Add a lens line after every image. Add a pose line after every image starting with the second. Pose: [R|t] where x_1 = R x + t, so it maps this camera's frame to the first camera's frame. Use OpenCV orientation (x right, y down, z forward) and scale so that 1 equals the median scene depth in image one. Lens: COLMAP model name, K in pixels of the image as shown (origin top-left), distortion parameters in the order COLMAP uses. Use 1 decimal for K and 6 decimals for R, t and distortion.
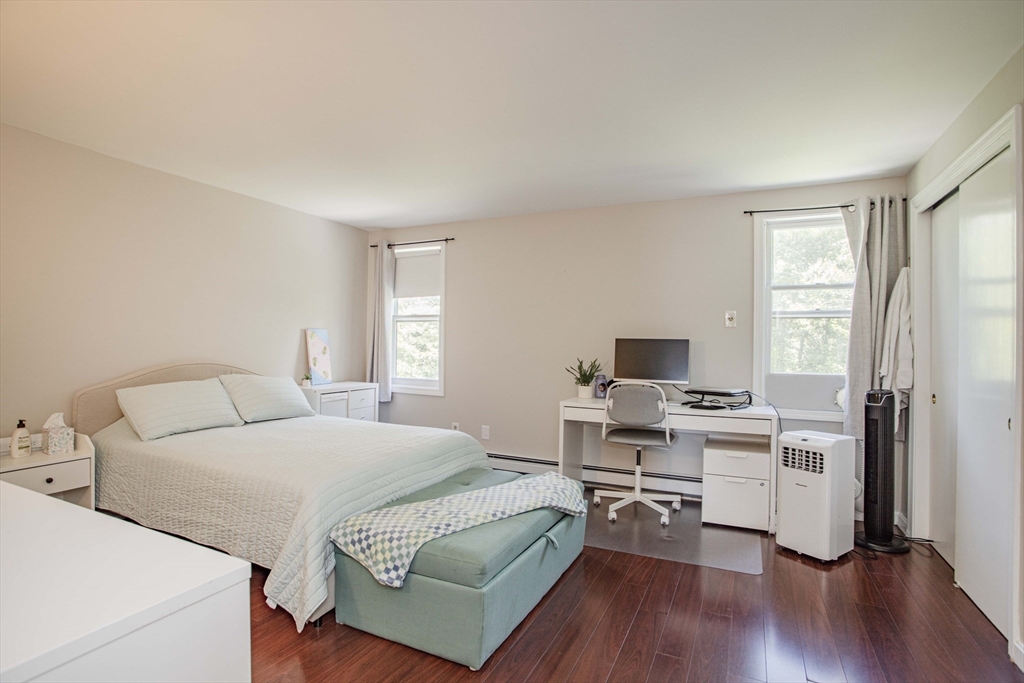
lens RADIAL K [[494.8, 0, 509.6], [0, 494.8, 342.5], [0, 0, 1]] dist [-0.072408, 0.028180]
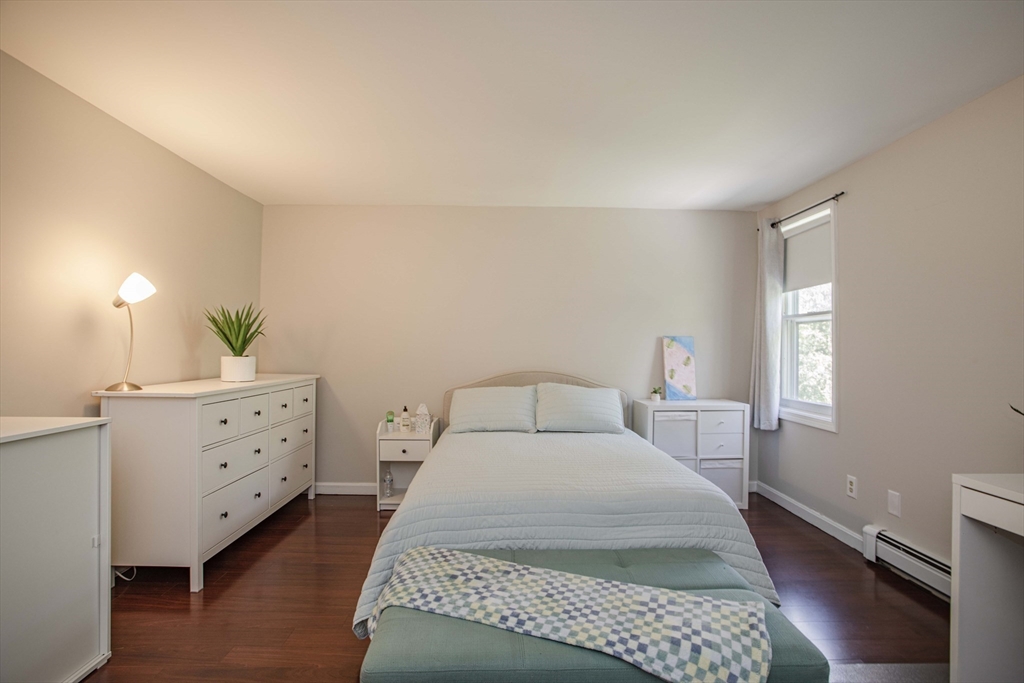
lens RADIAL K [[494.8, 0, 509.6], [0, 494.8, 342.5], [0, 0, 1]] dist [-0.072408, 0.028180]
pose [[0.462541, -0.019439, -0.886385, 0.371785], [0.000881, 0.999769, -0.021467, 0.002164], [0.886597, 0.009149, 0.462452, 0.486260]]
